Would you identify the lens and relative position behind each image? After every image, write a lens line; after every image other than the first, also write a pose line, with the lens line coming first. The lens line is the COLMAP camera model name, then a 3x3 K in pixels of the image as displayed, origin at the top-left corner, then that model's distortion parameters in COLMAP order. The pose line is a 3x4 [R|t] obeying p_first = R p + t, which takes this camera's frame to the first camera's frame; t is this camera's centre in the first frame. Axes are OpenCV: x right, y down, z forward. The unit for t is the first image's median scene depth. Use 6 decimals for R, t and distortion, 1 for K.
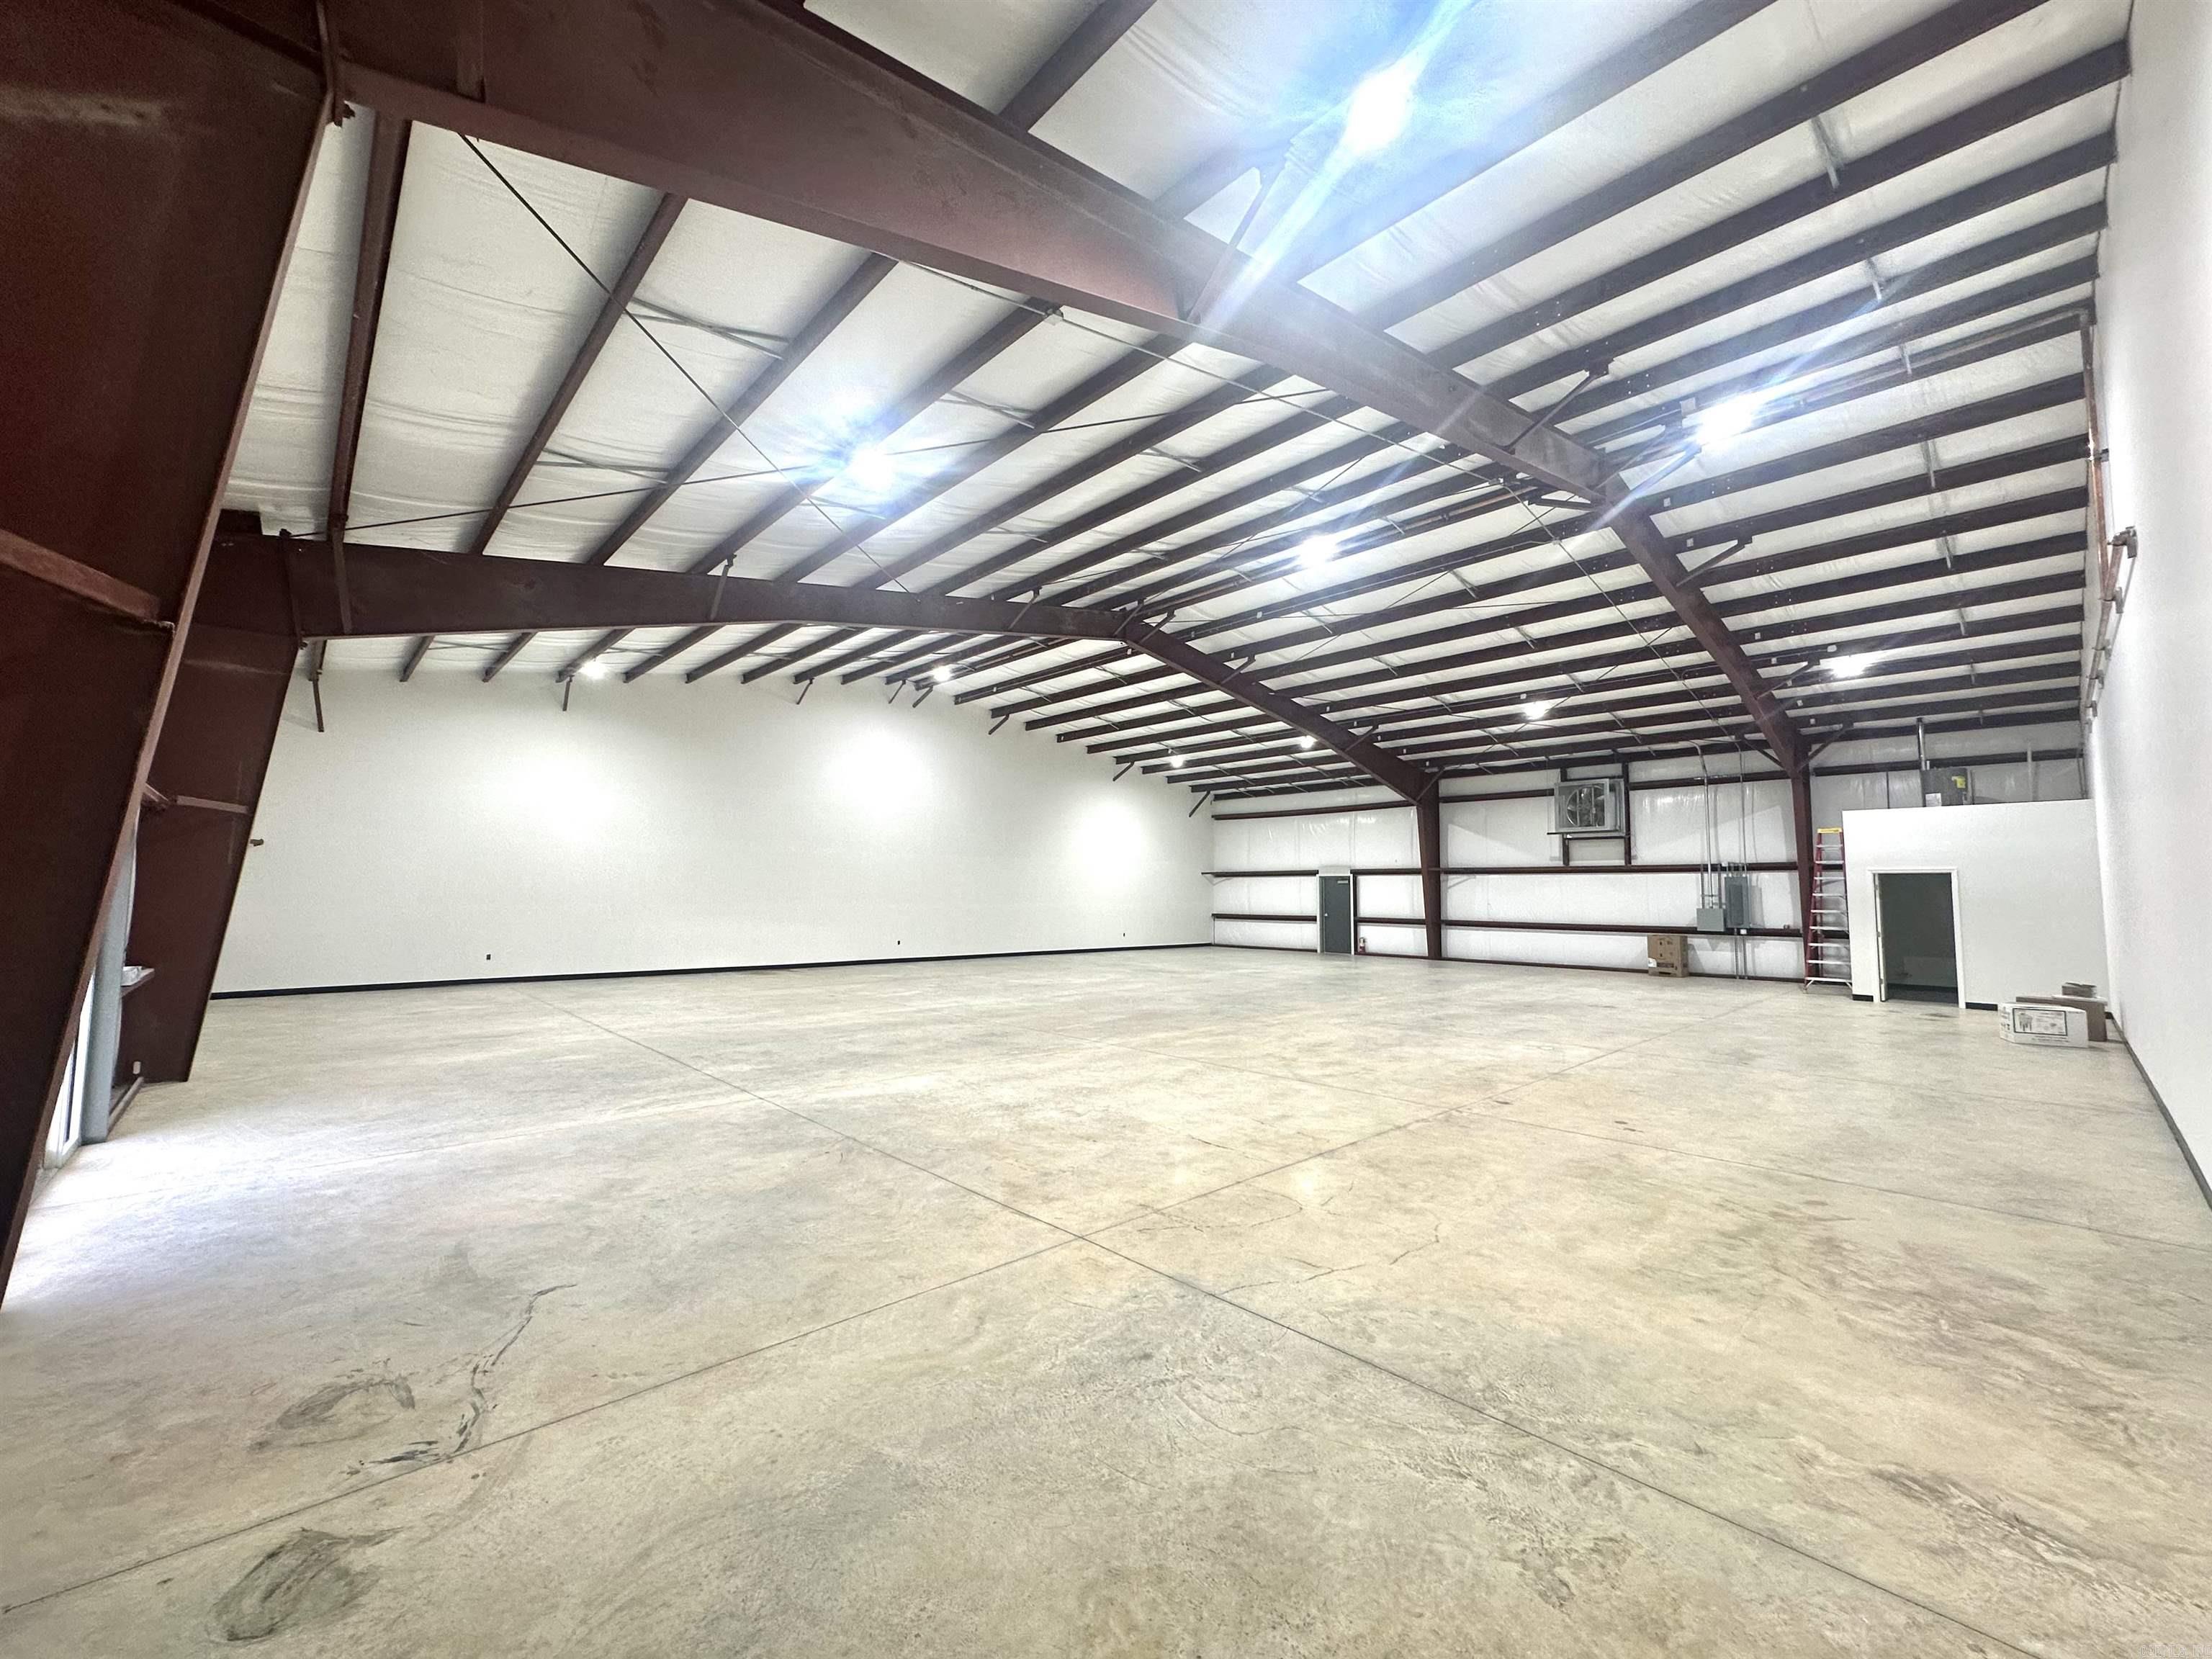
lens RADIAL K [[893.6, 0, 1102.2], [0, 893.6, 839.0], [0, 0, 1]] dist [0.003715, 0.000144]
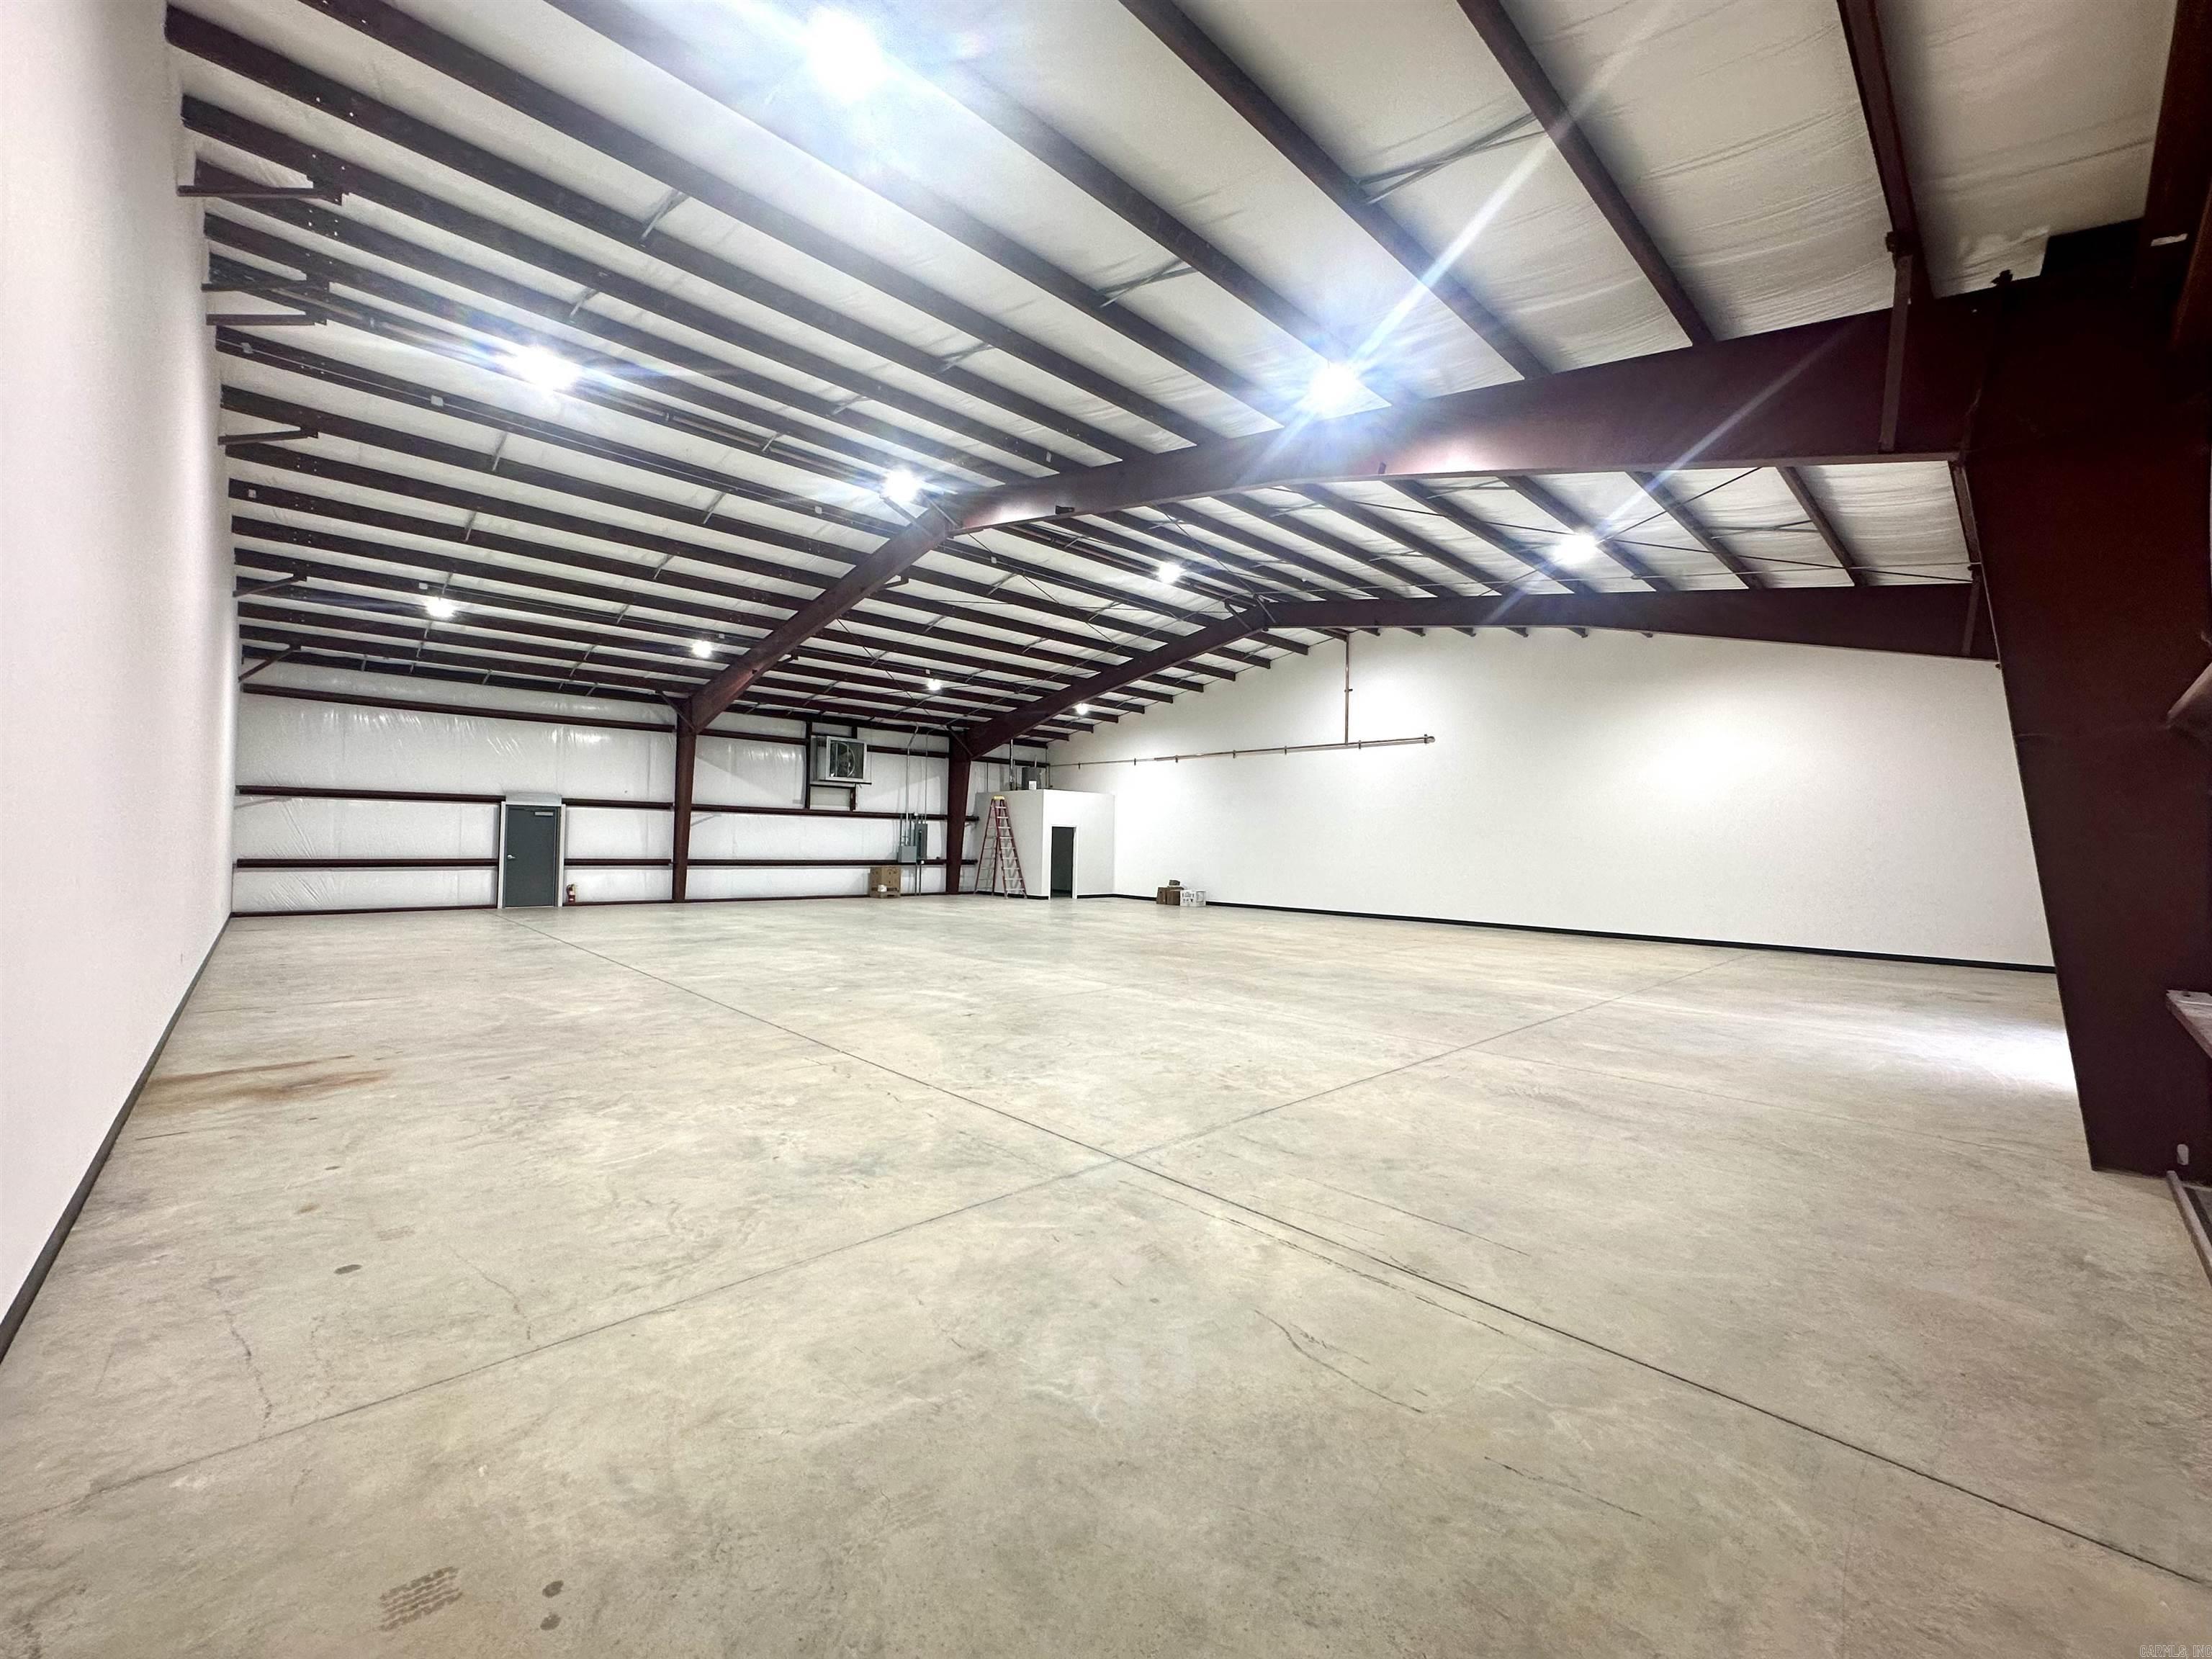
lens RADIAL K [[893.6, 0, 1104.1], [0, 893.6, 807.7], [0, 0, 1]] dist [0.003715, 0.000144]
pose [[-0.008655, 0.034086, 0.999381, -0.566930], [-0.078950, 0.996276, -0.034664, 0.035595], [-0.996841, -0.079202, -0.005932, 0.589264]]
